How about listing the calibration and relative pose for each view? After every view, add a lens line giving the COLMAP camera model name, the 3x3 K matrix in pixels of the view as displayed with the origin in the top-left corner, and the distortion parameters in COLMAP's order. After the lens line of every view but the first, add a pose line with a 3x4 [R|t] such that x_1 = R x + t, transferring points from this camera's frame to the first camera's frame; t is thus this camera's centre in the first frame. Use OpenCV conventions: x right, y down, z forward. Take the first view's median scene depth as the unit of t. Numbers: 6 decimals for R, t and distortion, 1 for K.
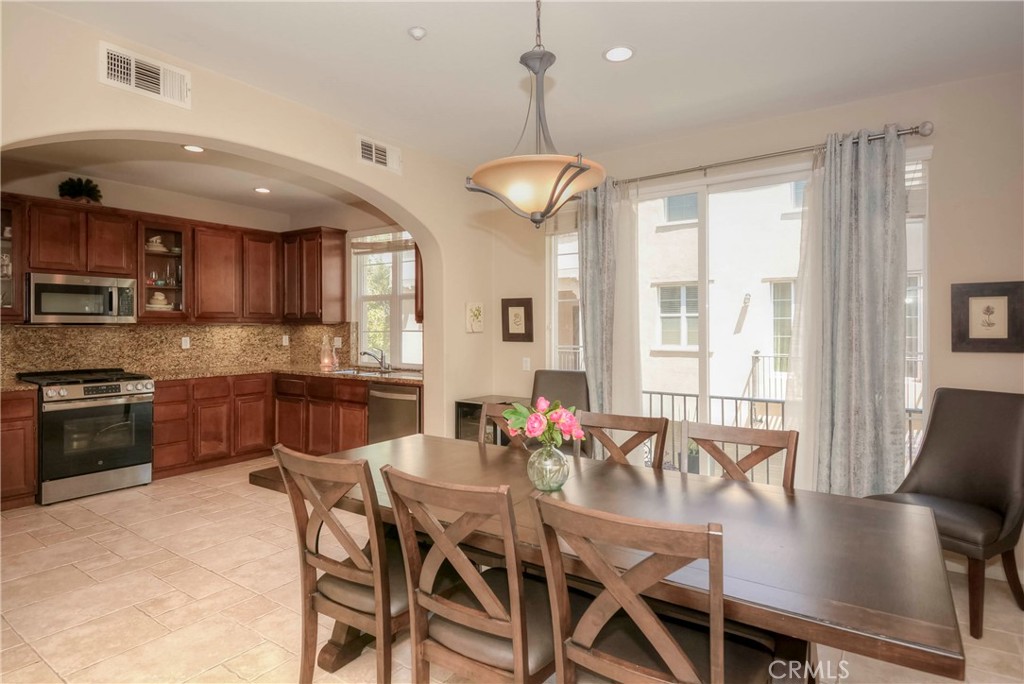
lens RADIAL K [[550.4, 0, 498.1], [0, 550.4, 326.0], [0, 0, 1]] dist [0.007728, -0.009710]
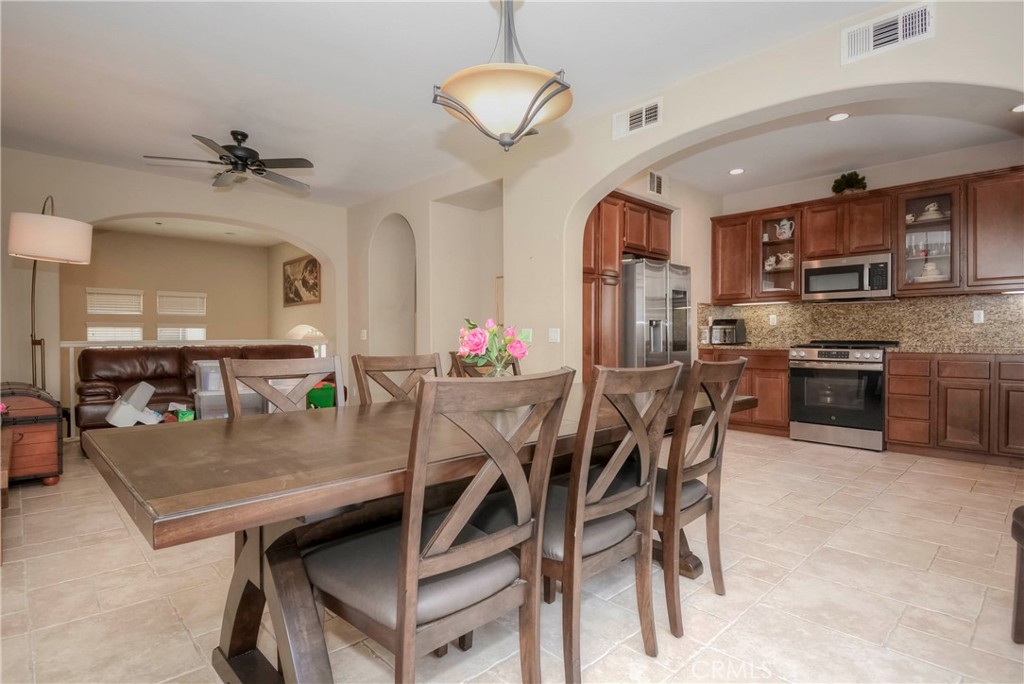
lens RADIAL K [[509.6, 0, 503.6], [0, 509.6, 345.3], [0, 0, 1]] dist [-0.023873, -0.005791]
pose [[-0.204617, 0.020617, -0.978625, 0.423270], [0.005423, 0.999787, 0.019929, 0.067068], [0.978827, -0.001229, -0.204685, 0.512593]]
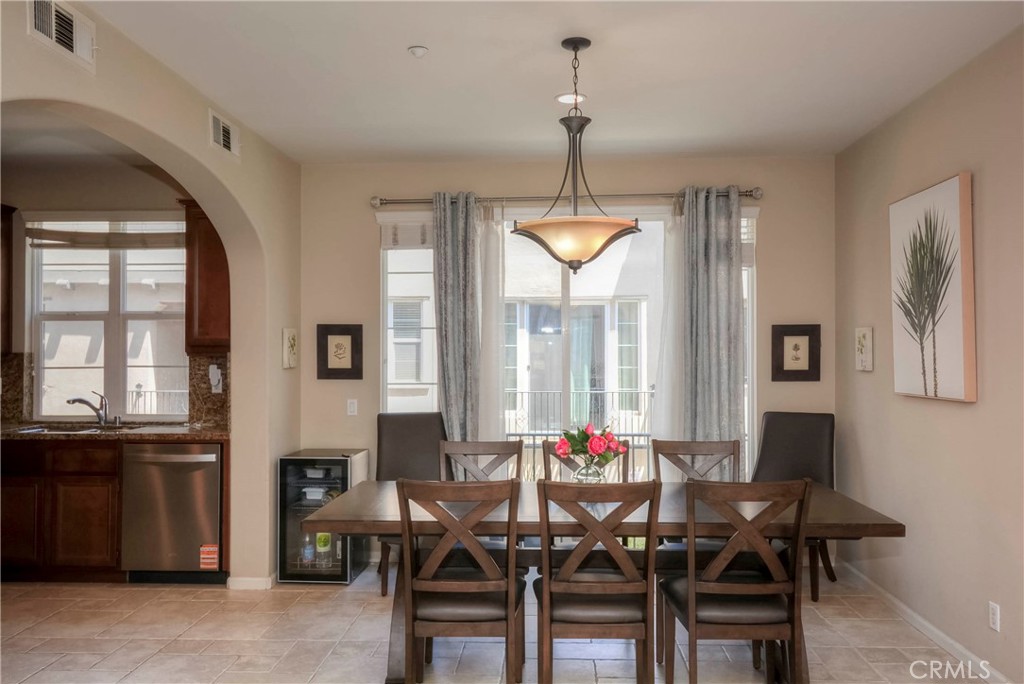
lens RADIAL K [[842.0, 0, 490.6], [0, 842.0, 337.8], [0, 0, 1]] dist [0.001588, 0.002987]
pose [[0.848566, 0.009394, 0.529007, -0.407898], [-0.000652, 0.999860, -0.016710, -0.010628], [-0.529090, 0.013835, 0.848453, -0.139296]]
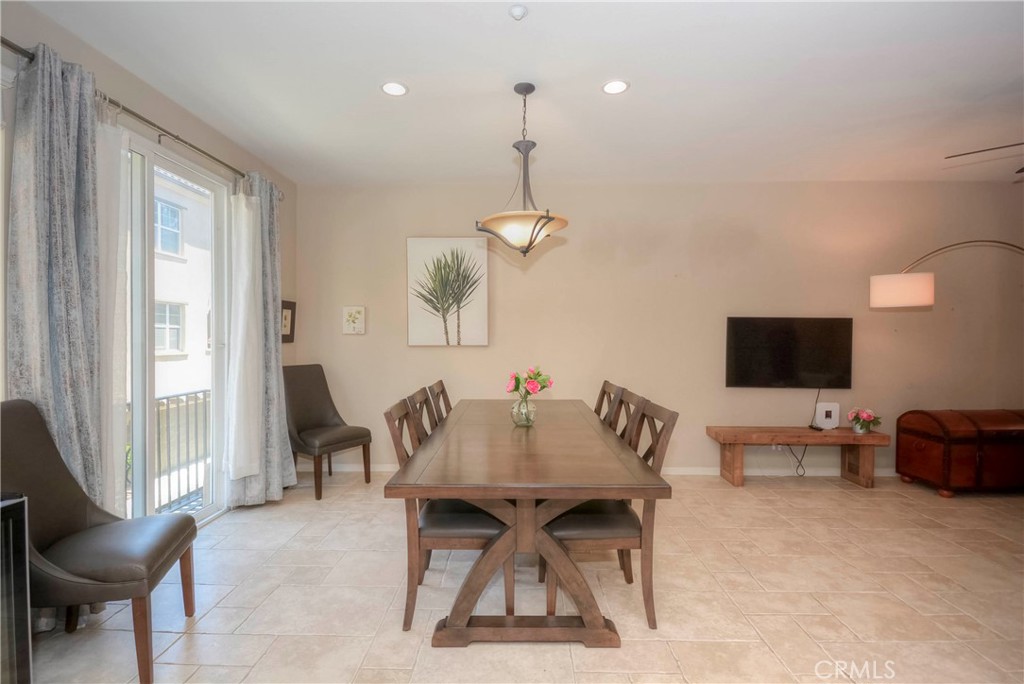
lens RADIAL K [[495.2, 0, 513.8], [0, 495.2, 342.5], [0, 0, 1]] dist [0.004237, -0.006154]
pose [[-0.578322, -0.013101, 0.815703, -0.437194], [-0.003835, 0.999904, 0.013341, 0.014405], [-0.815799, 0.004587, -0.578317, 0.782653]]
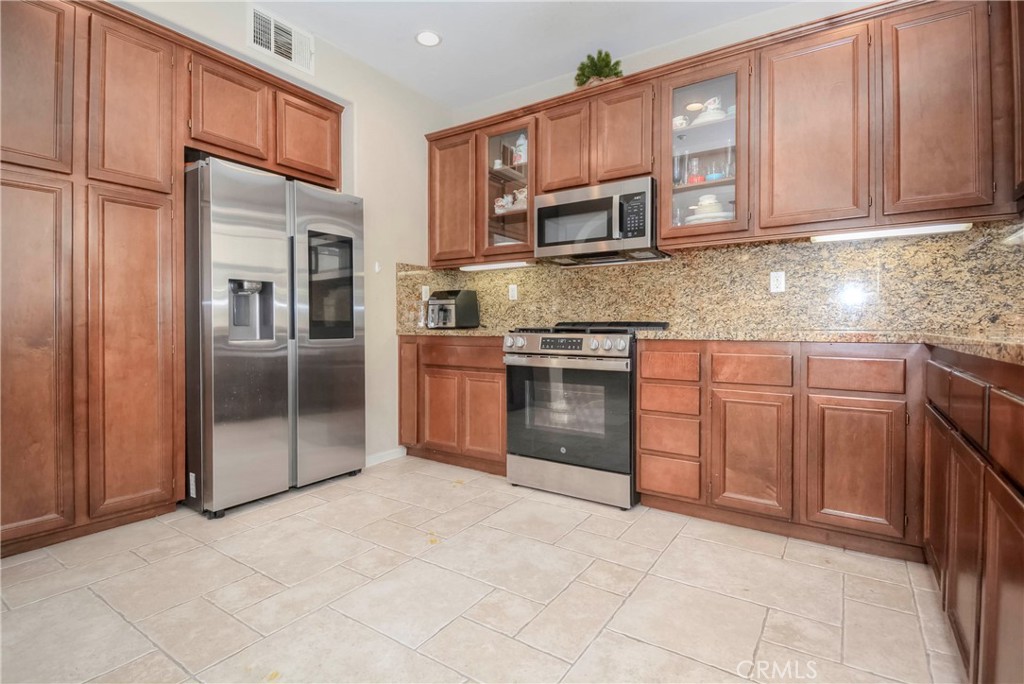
lens RADIAL K [[495.2, 0, 504.7], [0, 495.2, 333.6], [0, 0, 1]] dist [0.004237, -0.006154]
pose [[0.029483, 0.017542, -0.999411, -0.105412], [0.001709, 0.999844, 0.017600, 0.086745], [0.999564, -0.002227, 0.029449, 0.862021]]
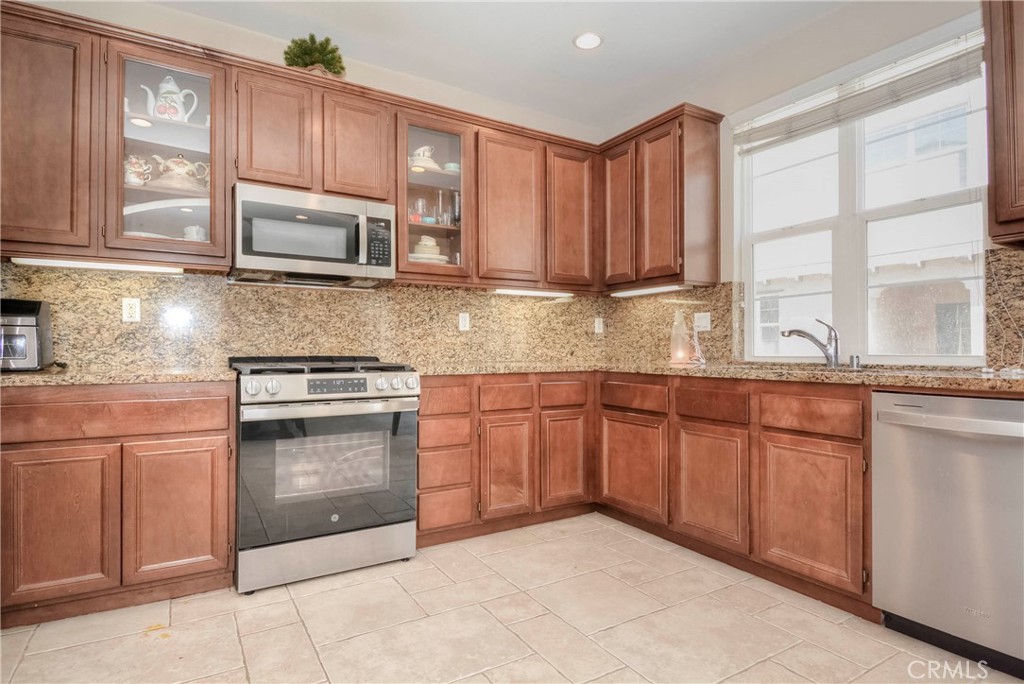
lens RADIAL K [[536.6, 0, 516.2], [0, 536.6, 347.9], [0, 0, 1]] dist [0.006206, -0.007187]
pose [[0.924745, -0.000336, -0.380587, -0.330435], [0.000193, 1.000000, -0.000414, 0.073230], [0.380587, 0.000309, 0.924745, 0.540629]]
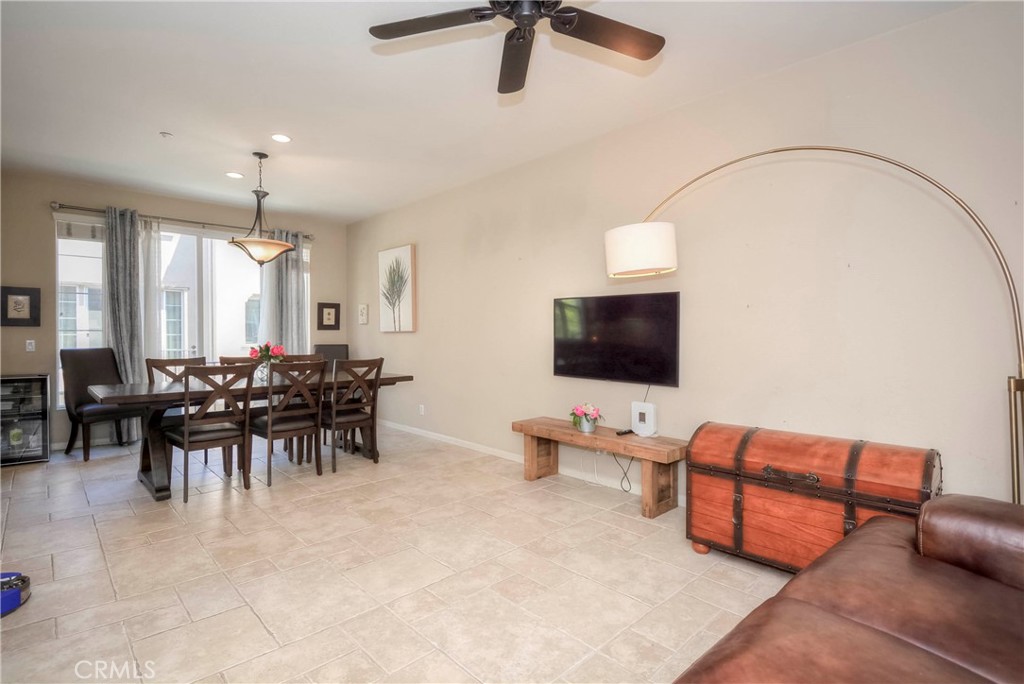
lens RADIAL K [[495.2, 0, 521.8], [0, 495.2, 348.0], [0, 0, 1]] dist [0.004237, -0.006154]
pose [[0.170669, -0.024668, 0.985020, -0.755343], [-0.004890, 0.999653, 0.025881, 0.040976], [-0.985316, -0.009234, 0.170490, -0.176929]]
